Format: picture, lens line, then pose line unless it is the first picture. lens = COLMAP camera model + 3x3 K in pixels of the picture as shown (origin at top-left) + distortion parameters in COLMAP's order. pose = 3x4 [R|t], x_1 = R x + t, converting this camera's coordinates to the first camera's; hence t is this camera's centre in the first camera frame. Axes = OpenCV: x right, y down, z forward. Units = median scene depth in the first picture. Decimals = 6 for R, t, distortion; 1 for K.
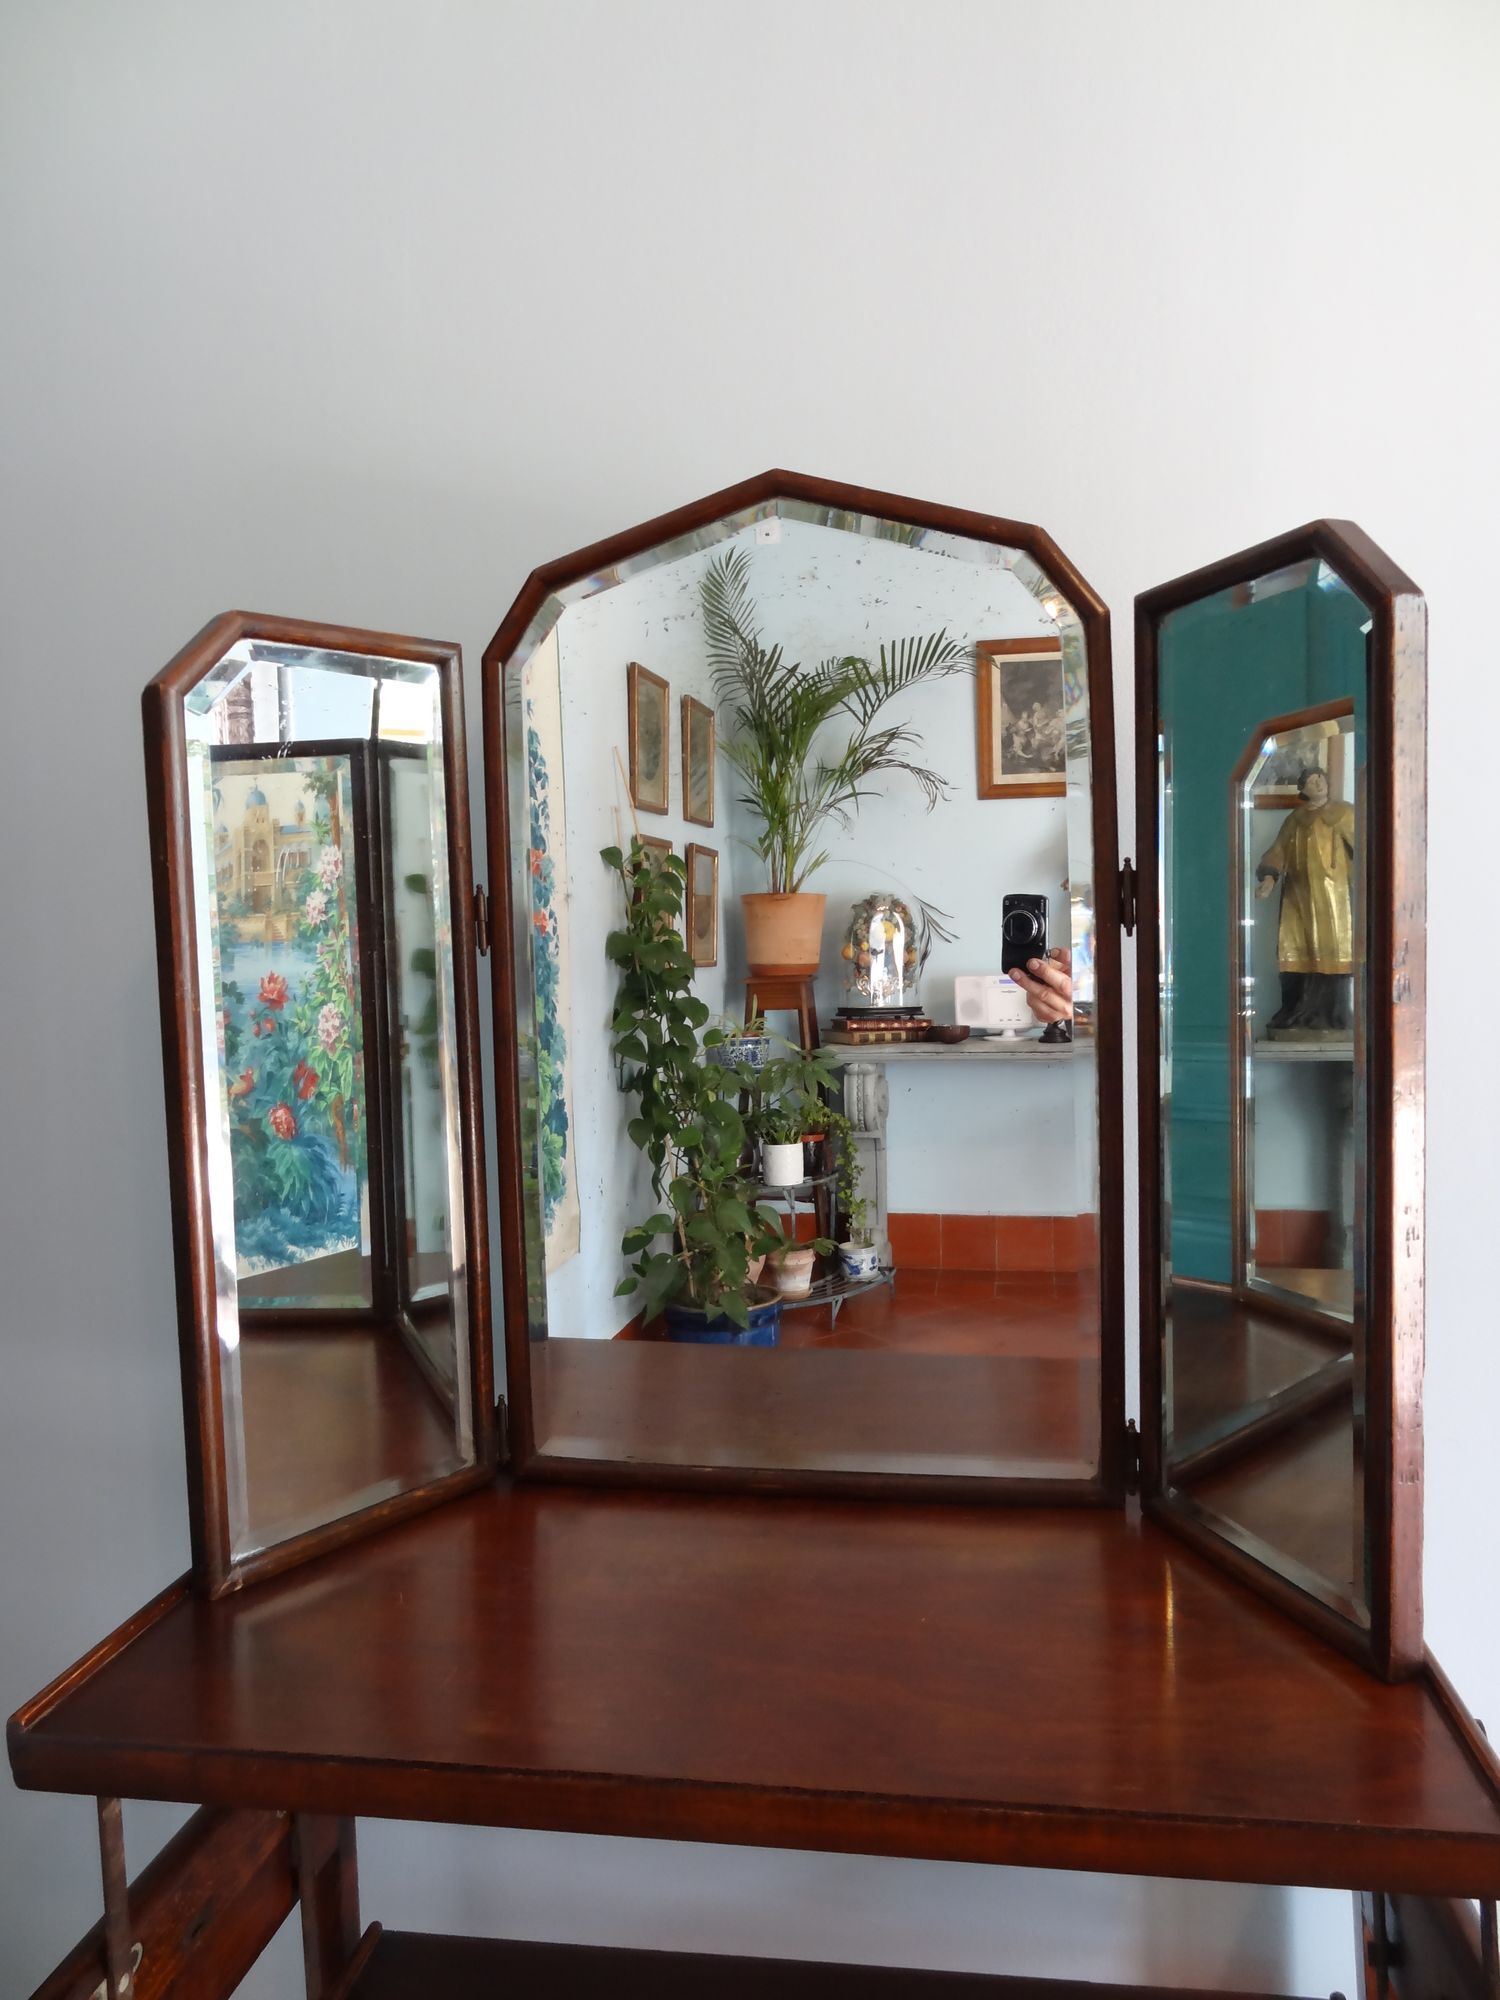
lens RADIAL K [[1322.6, 0, 750.0], [0, 1322.6, 1000.0], [0, 0, 1]] dist [-0.025862, 0.008852]
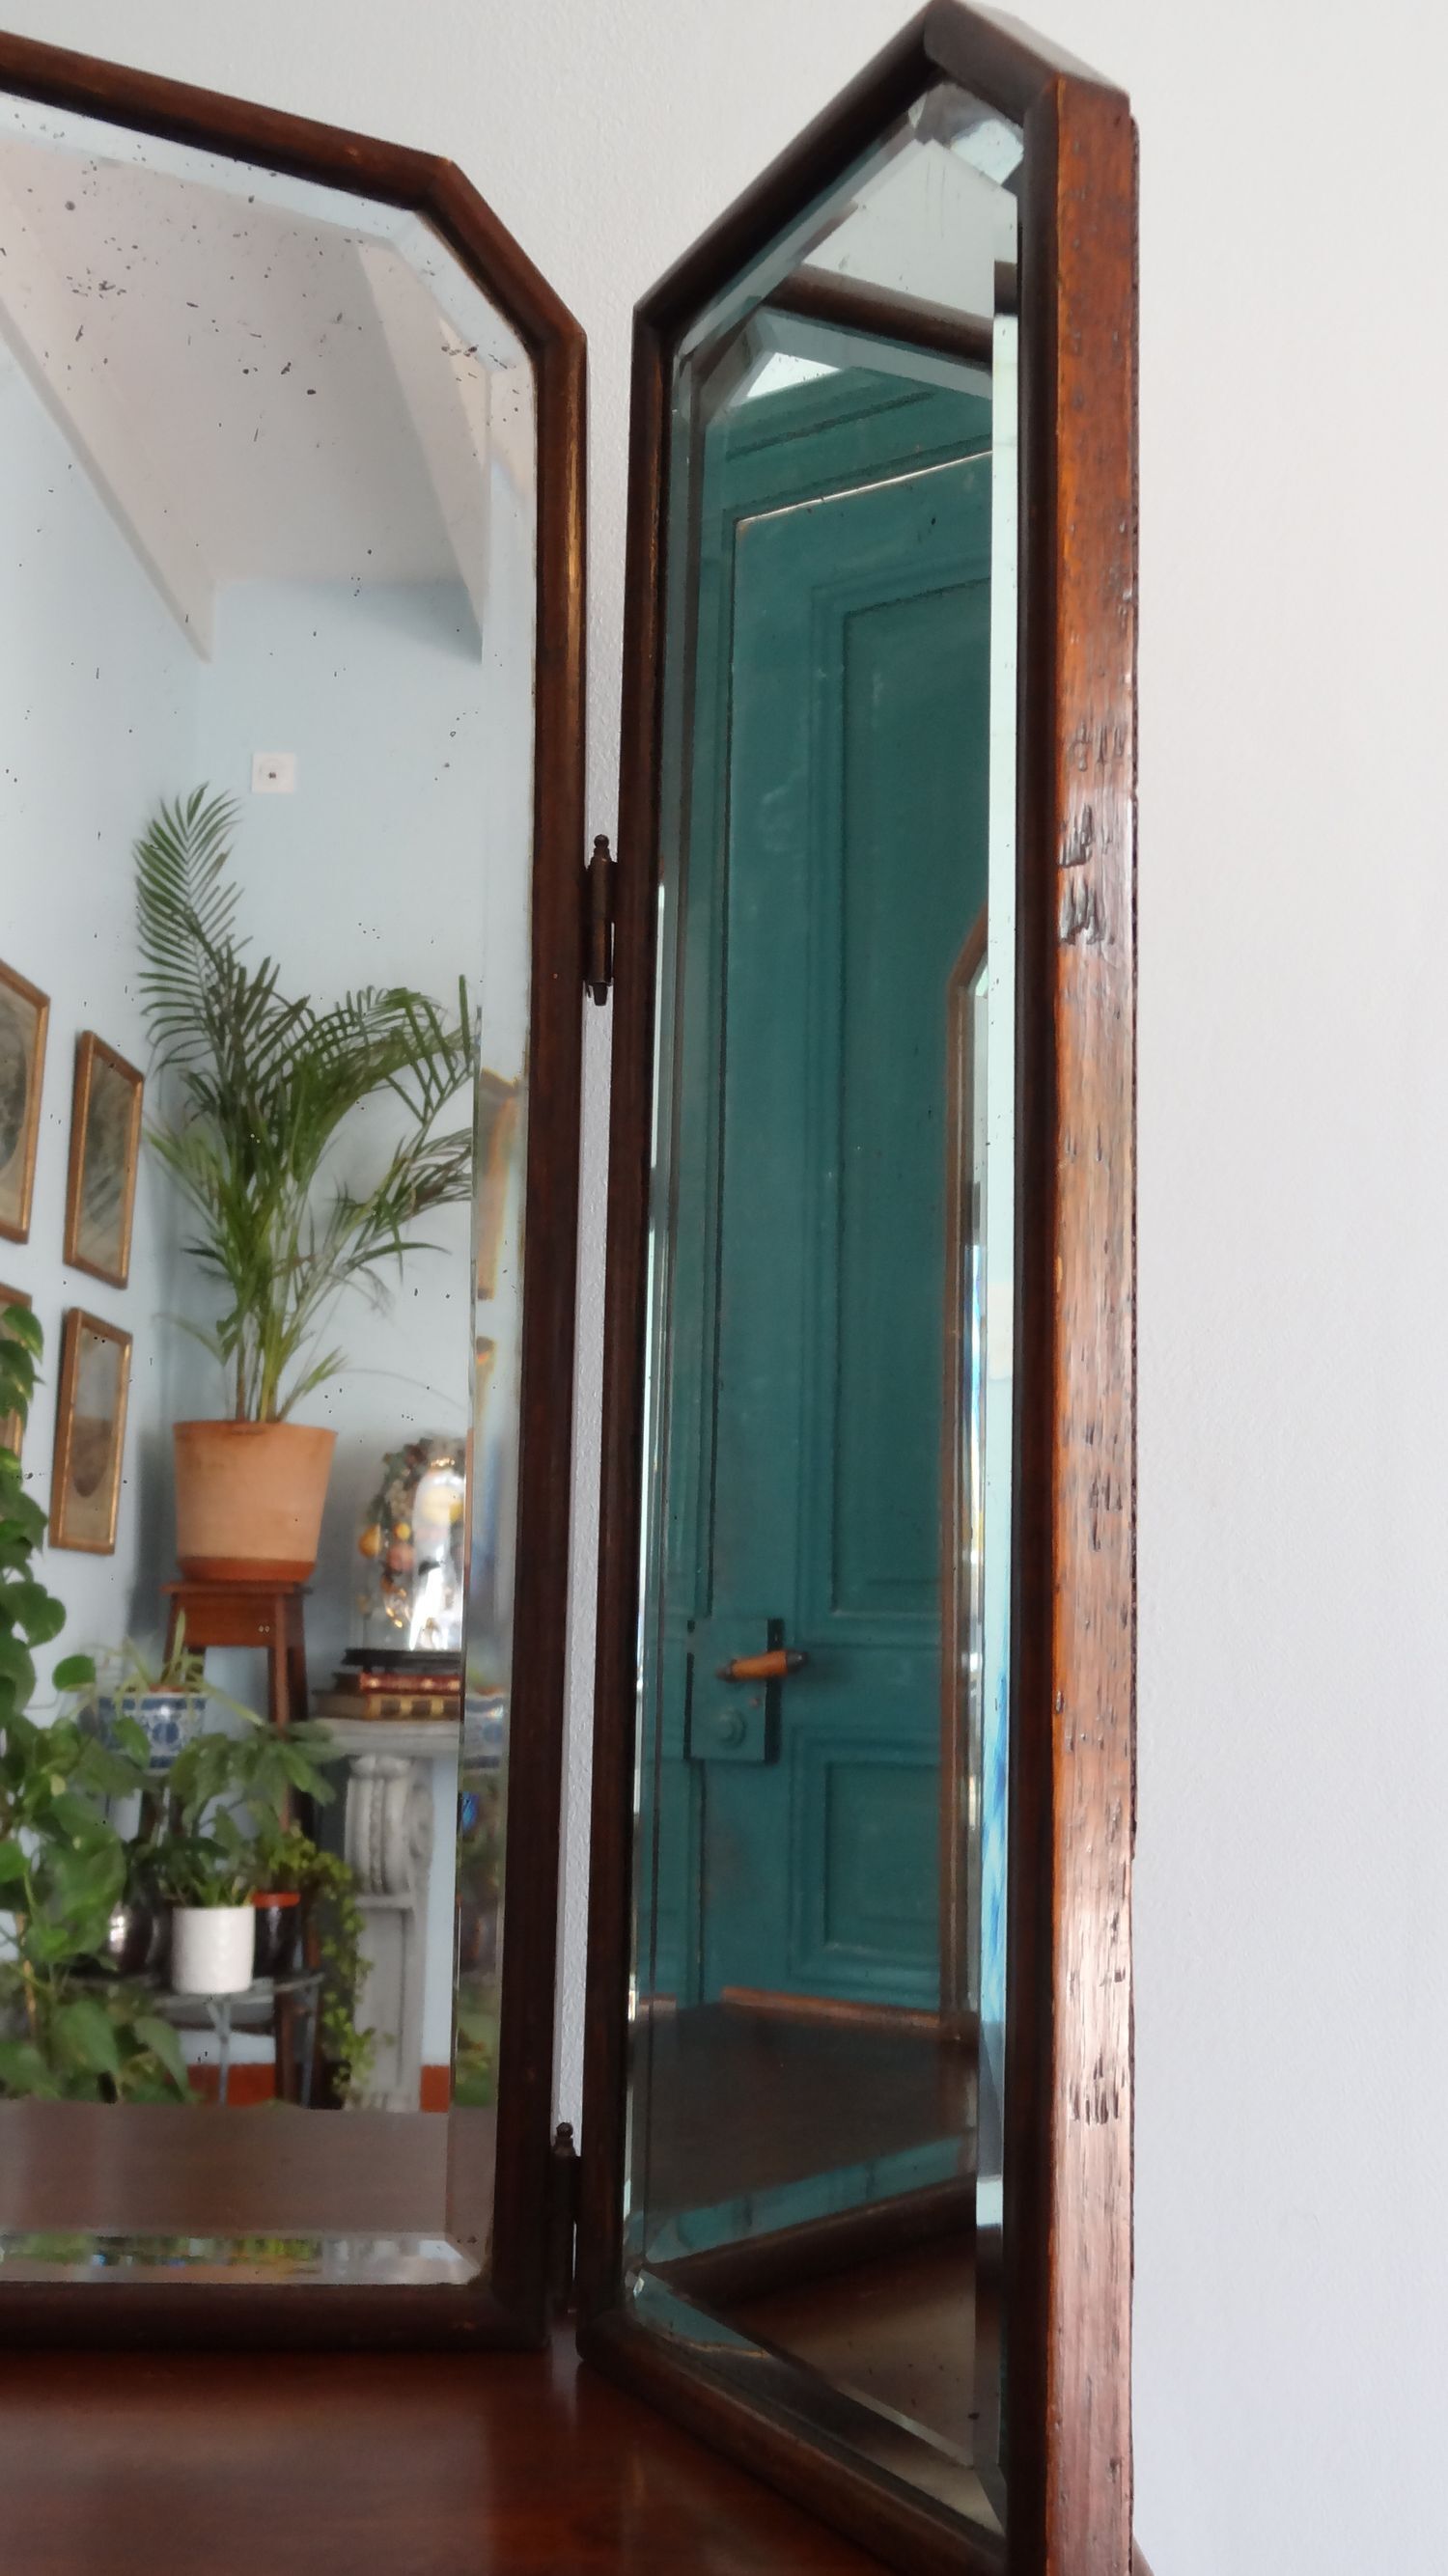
lens RADIAL K [[2418.0, 0, 627.3], [0, 2418.0, 1281.7], [0, 0, 1]] dist [0.010959, 0.002984]
pose [[0.986585, 0.067911, 0.148454, 0.028860], [-0.041302, 0.983617, -0.175475, 0.030932], [-0.157939, 0.166990, 0.973226, 0.032598]]
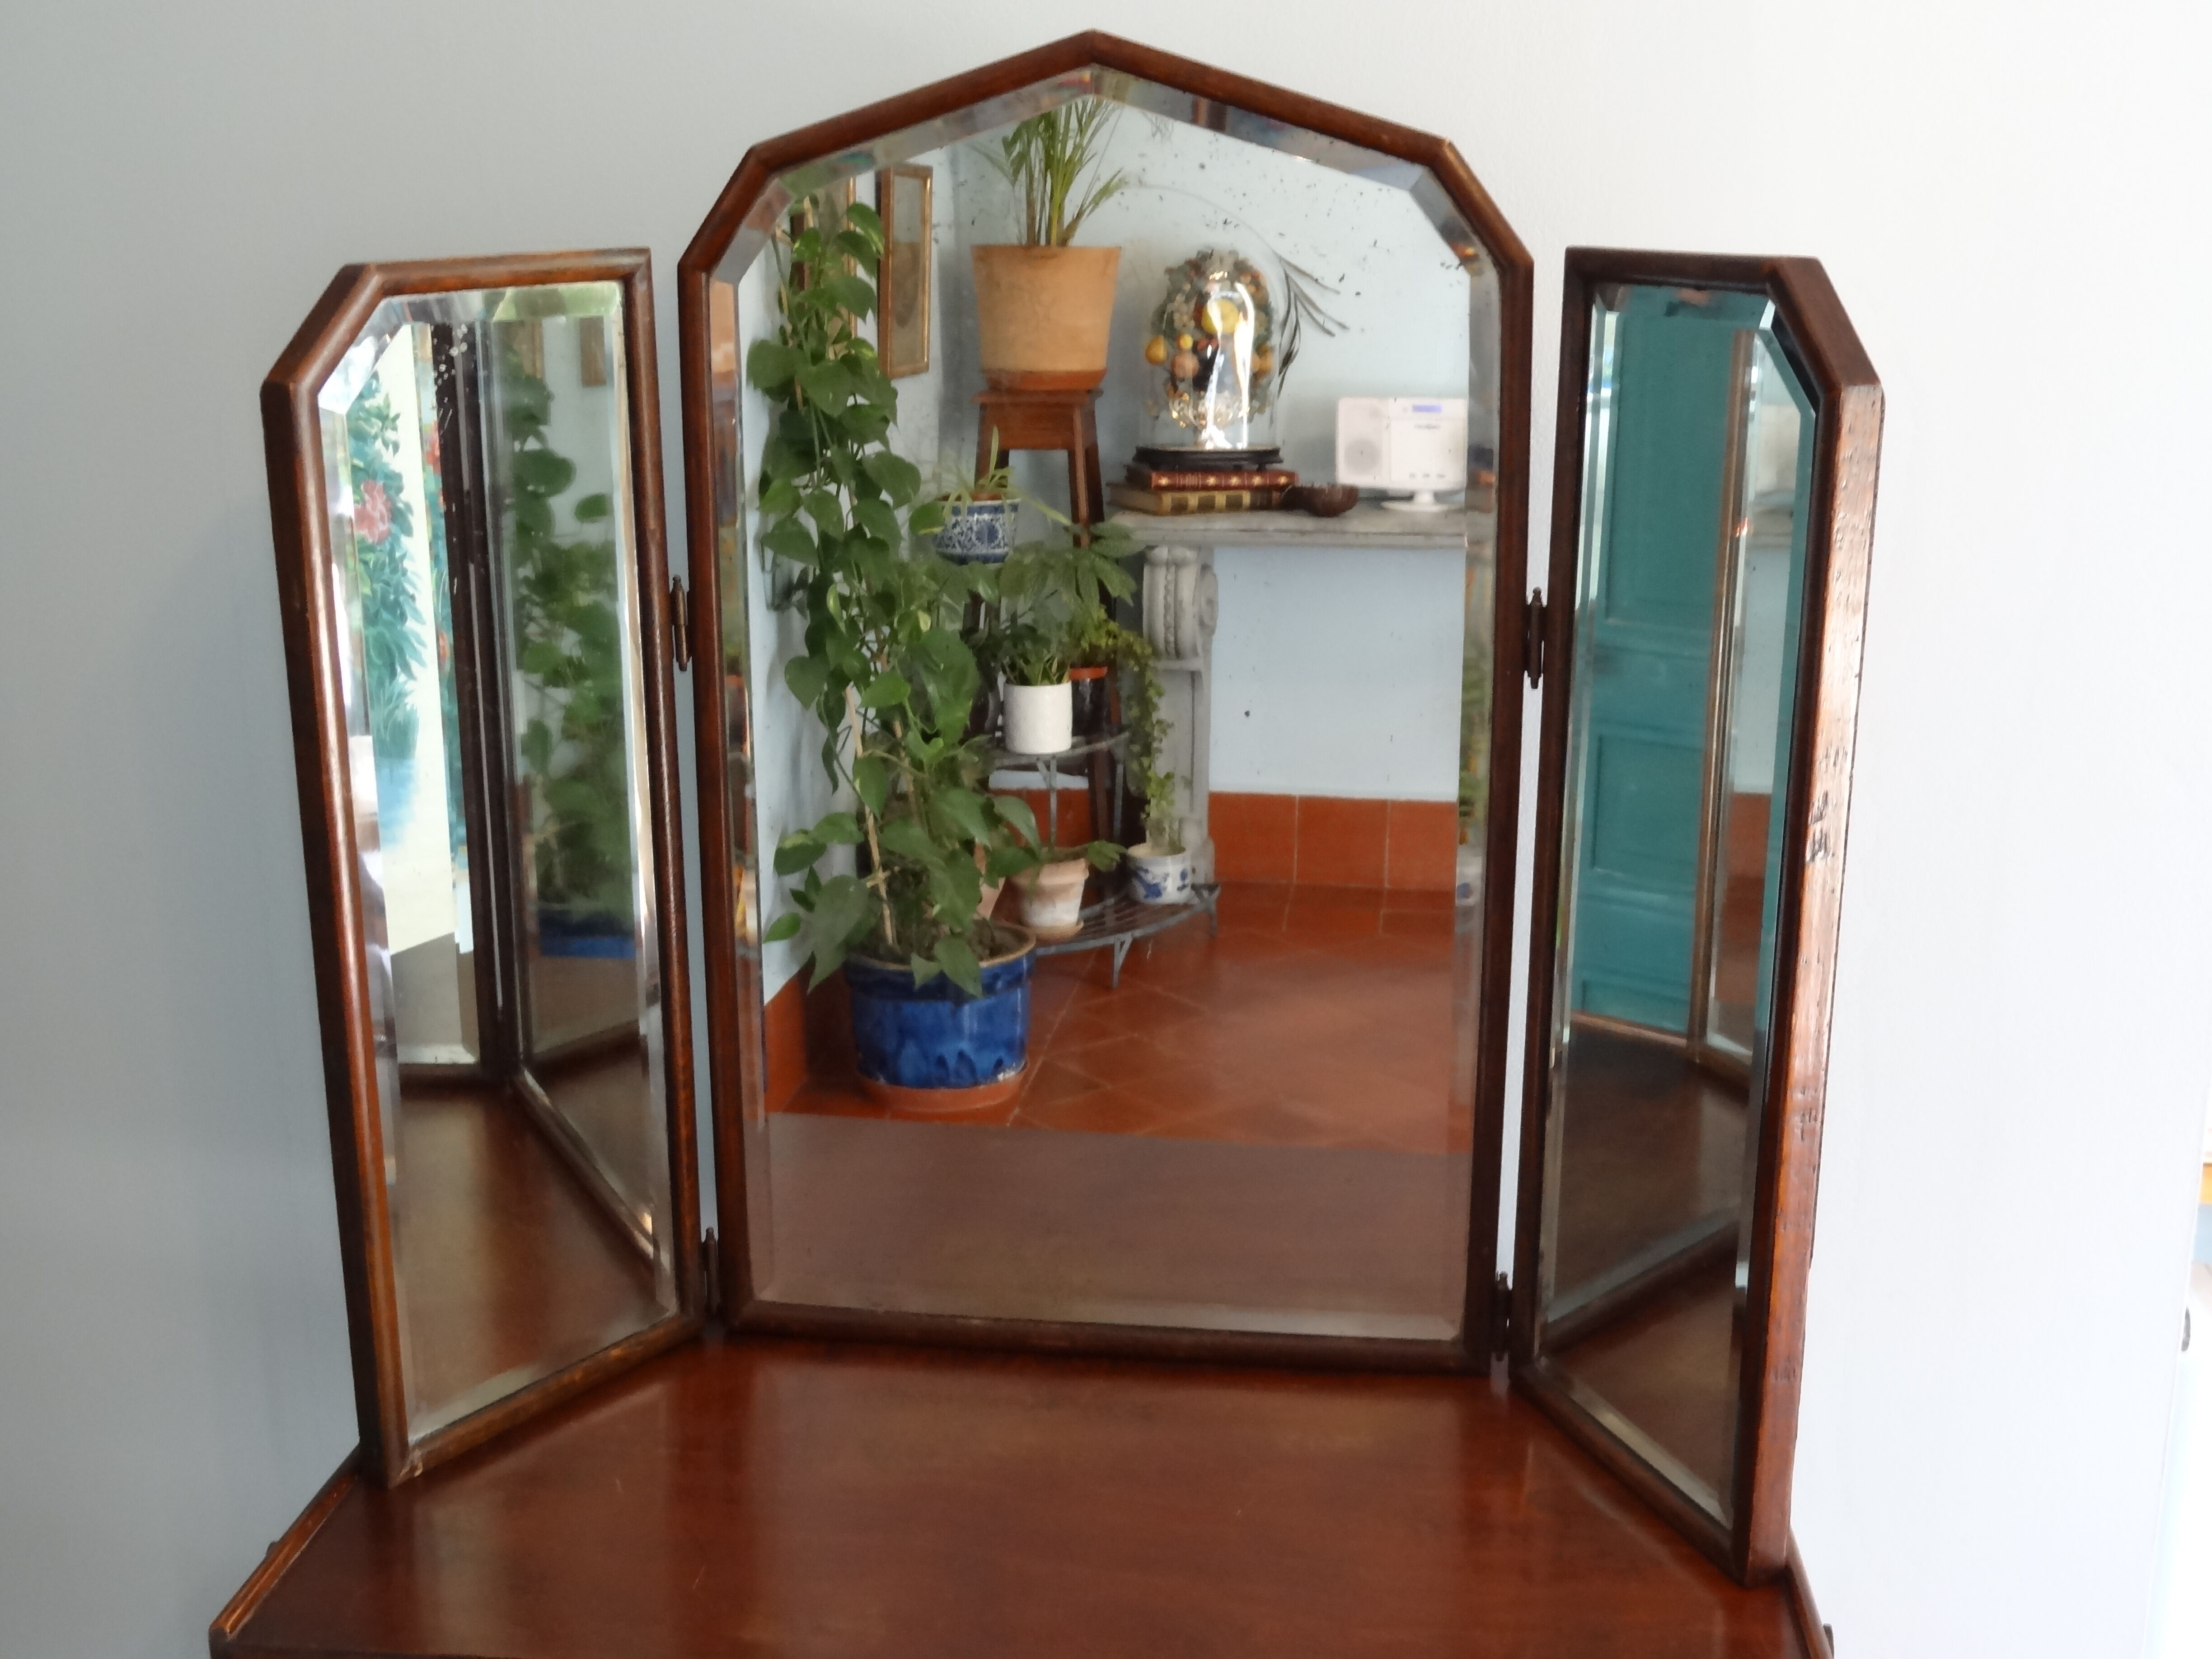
lens RADIAL K [[2359.9, 0, 1071.0], [0, 2359.9, 838.3], [0, 0, 1]] dist [-0.029227, -0.008849]
pose [[0.998930, 0.012450, 0.044533, -0.007296], [-0.021094, 0.979716, 0.199276, -0.037377], [-0.041149, -0.200002, 0.978931, -0.058498]]
